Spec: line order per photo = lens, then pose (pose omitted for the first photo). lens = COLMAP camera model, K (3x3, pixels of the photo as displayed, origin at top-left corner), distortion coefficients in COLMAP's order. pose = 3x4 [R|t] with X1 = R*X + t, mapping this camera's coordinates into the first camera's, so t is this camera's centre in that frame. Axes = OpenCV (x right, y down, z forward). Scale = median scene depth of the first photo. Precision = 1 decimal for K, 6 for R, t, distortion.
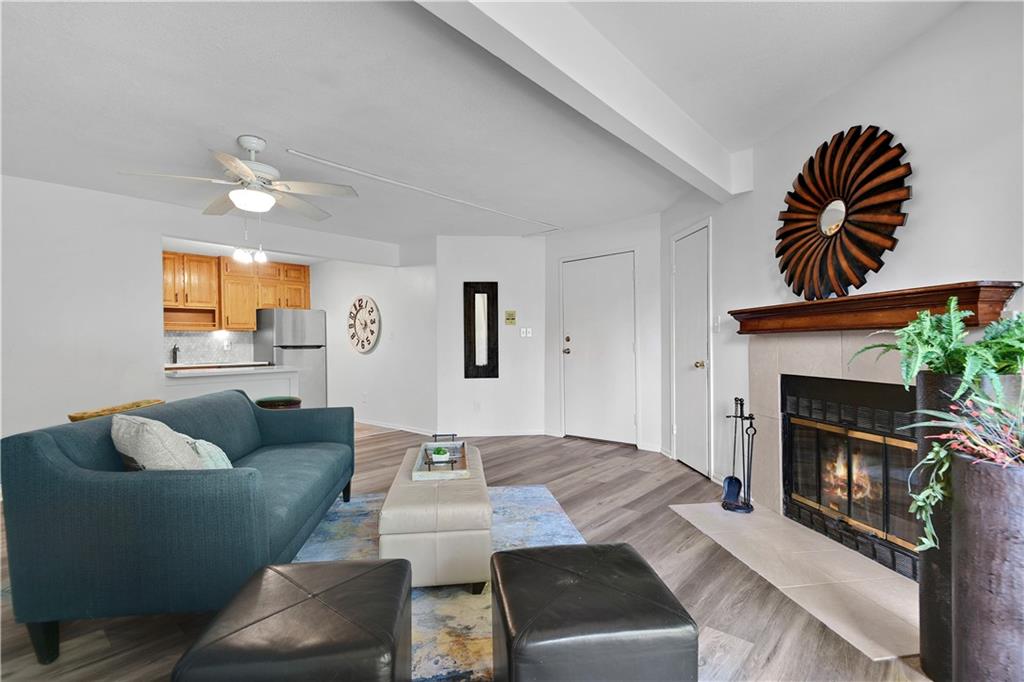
lens RADIAL K [[474.3, 0, 497.9], [0, 474.3, 343.4], [0, 0, 1]] dist [0.014378, -0.001545]
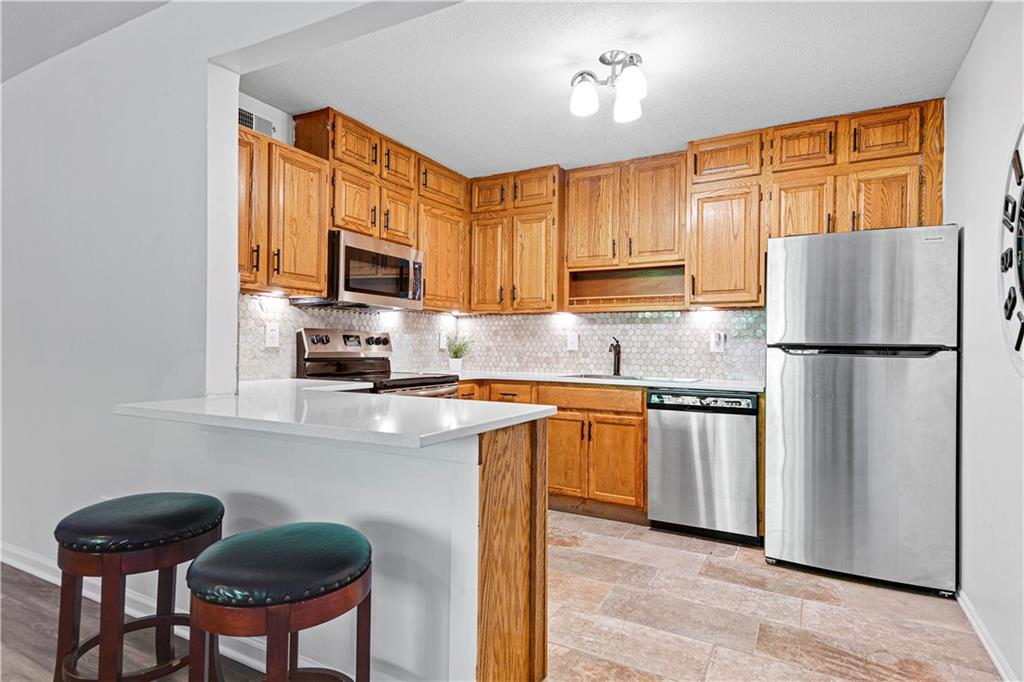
lens RADIAL K [[556.8, 0, 510.9], [0, 556.8, 341.8], [0, 0, 1]] dist [0.006978, 0.000993]
pose [[0.213051, 0.006225, -0.977021, -0.220397], [-0.014070, 0.999896, 0.003303, 0.010591], [0.976940, 0.013043, 0.213117, 1.576291]]
